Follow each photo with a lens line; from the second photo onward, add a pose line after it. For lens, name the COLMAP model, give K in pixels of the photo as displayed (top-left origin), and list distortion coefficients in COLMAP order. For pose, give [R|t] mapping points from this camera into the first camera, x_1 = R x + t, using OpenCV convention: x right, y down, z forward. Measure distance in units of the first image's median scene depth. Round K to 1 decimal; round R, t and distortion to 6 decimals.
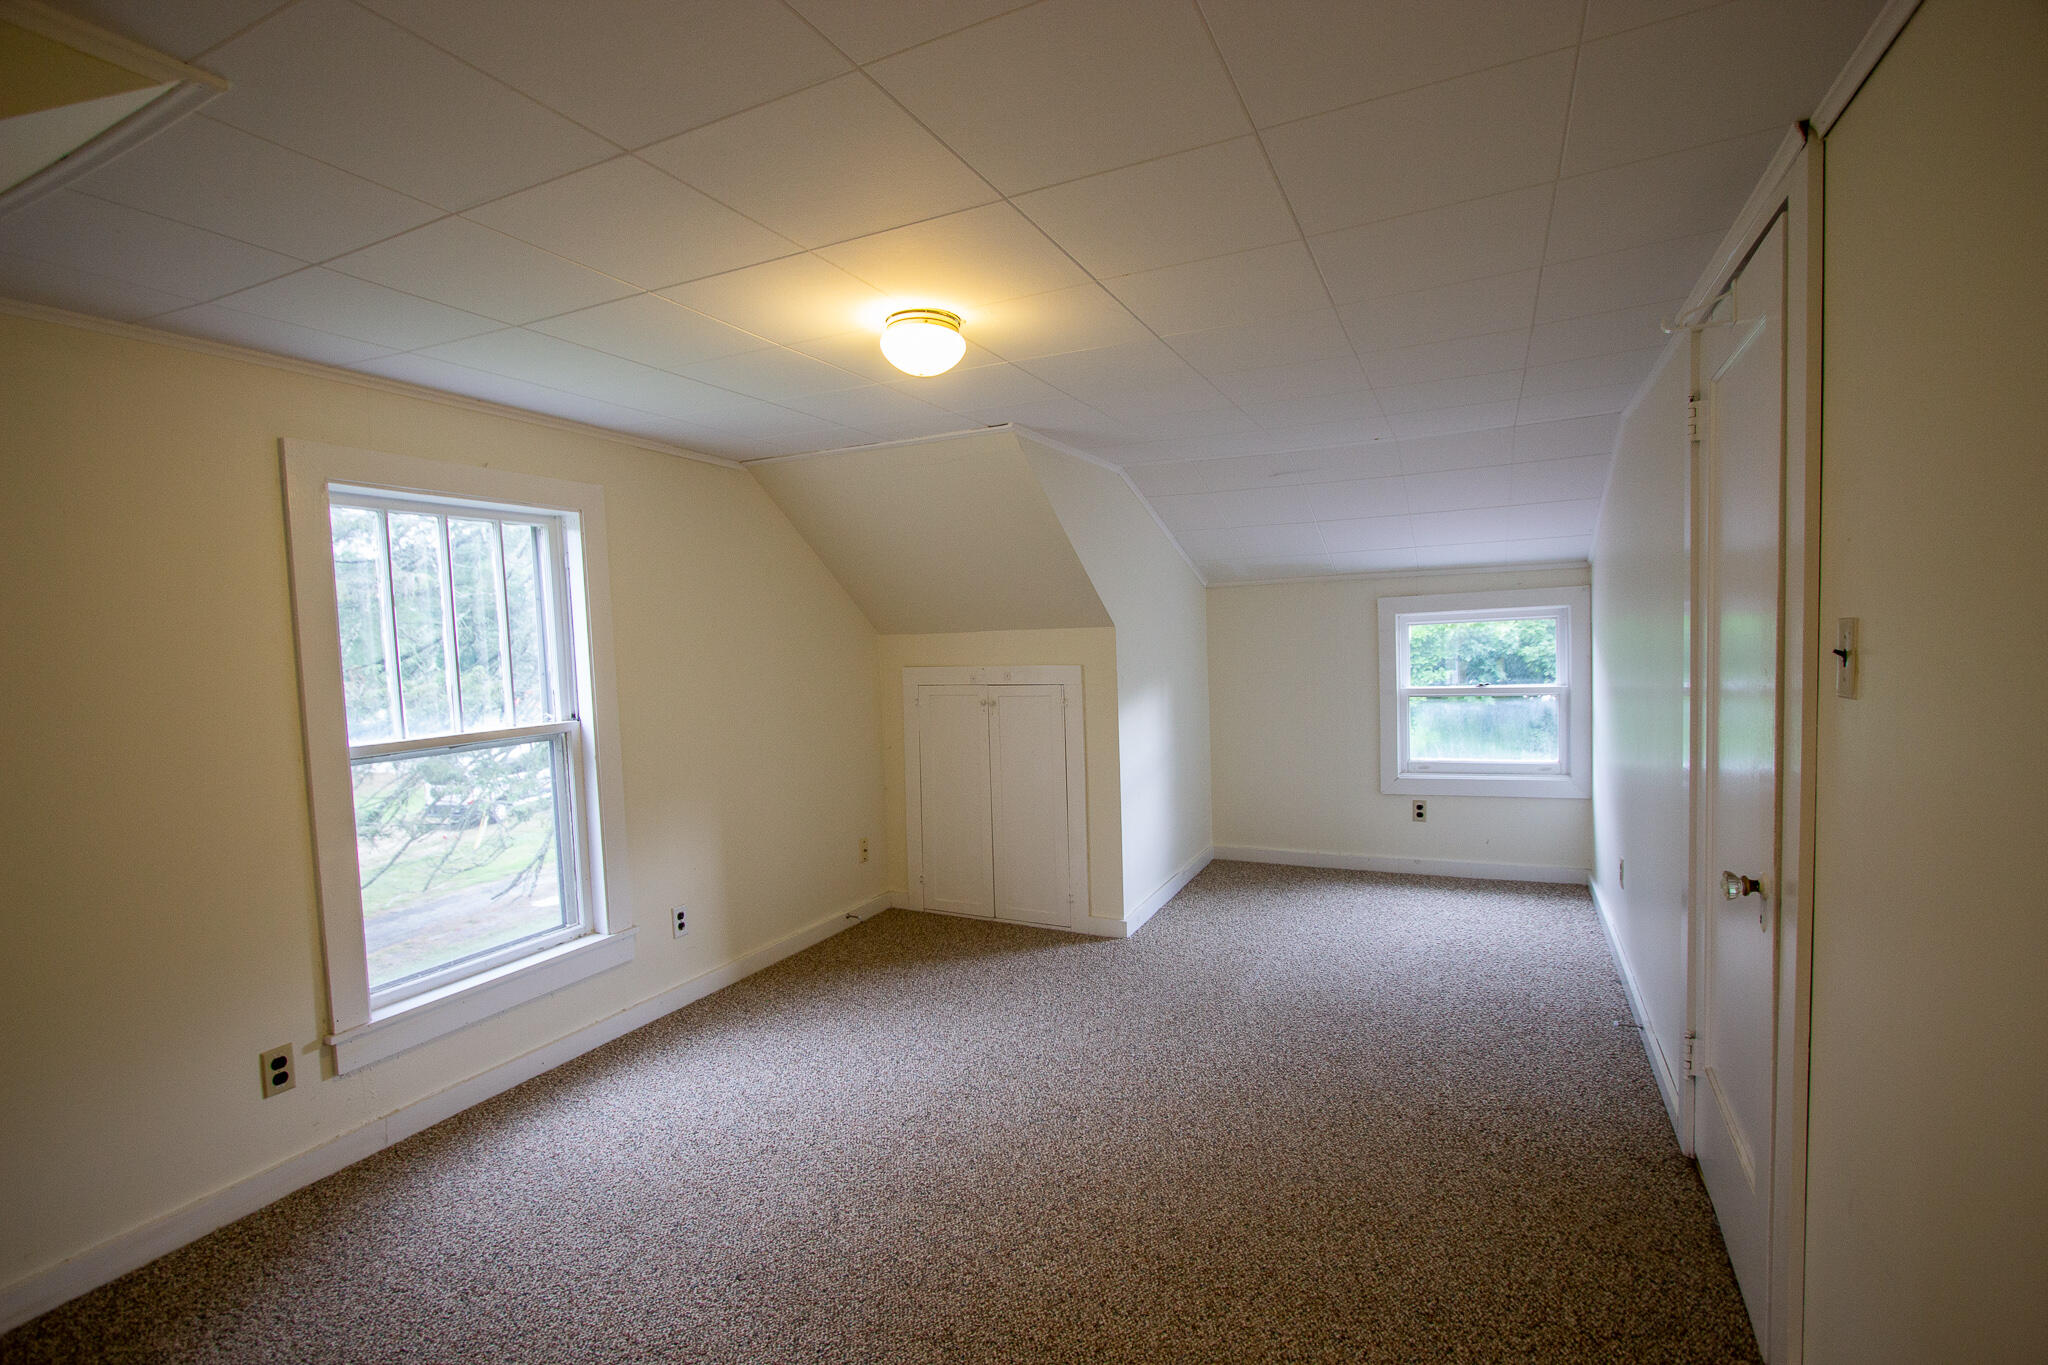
lens RADIAL K [[948.5, 0, 1024.0], [0, 948.5, 682.5], [0, 0, 1]] dist [0.001824, 0.000121]
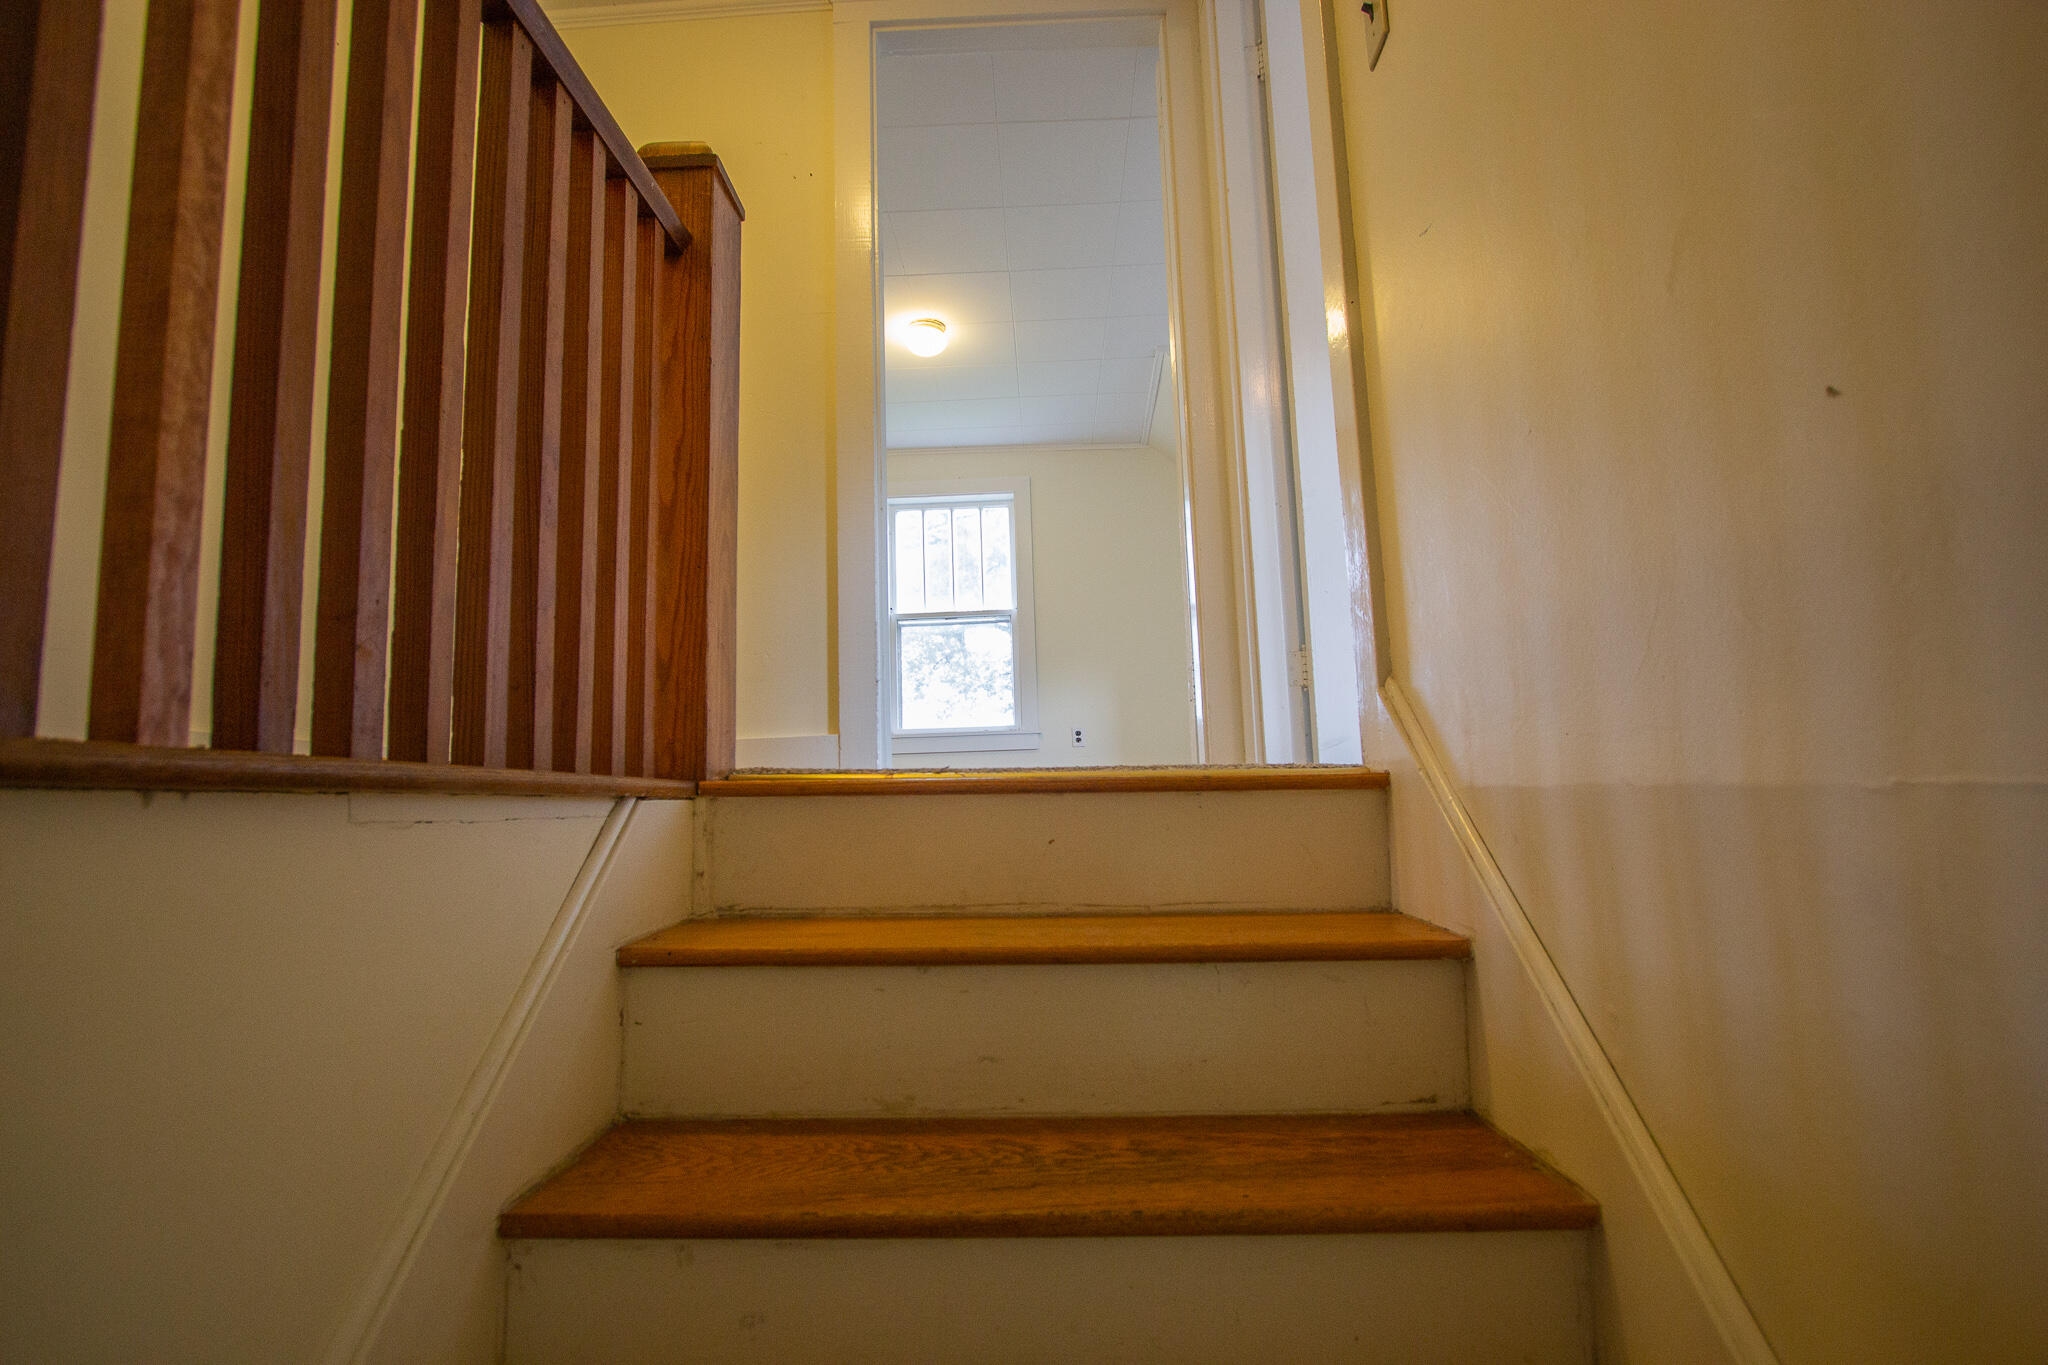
lens RADIAL K [[948.5, 0, 1024.0], [0, 948.5, 682.5], [0, 0, 1]] dist [0.001824, 0.000121]
pose [[0.389394, -0.089607, -0.916702, 1.290848], [-0.041171, 0.992568, -0.114512, 0.424709], [0.920151, 0.082331, 0.382811, 0.376949]]
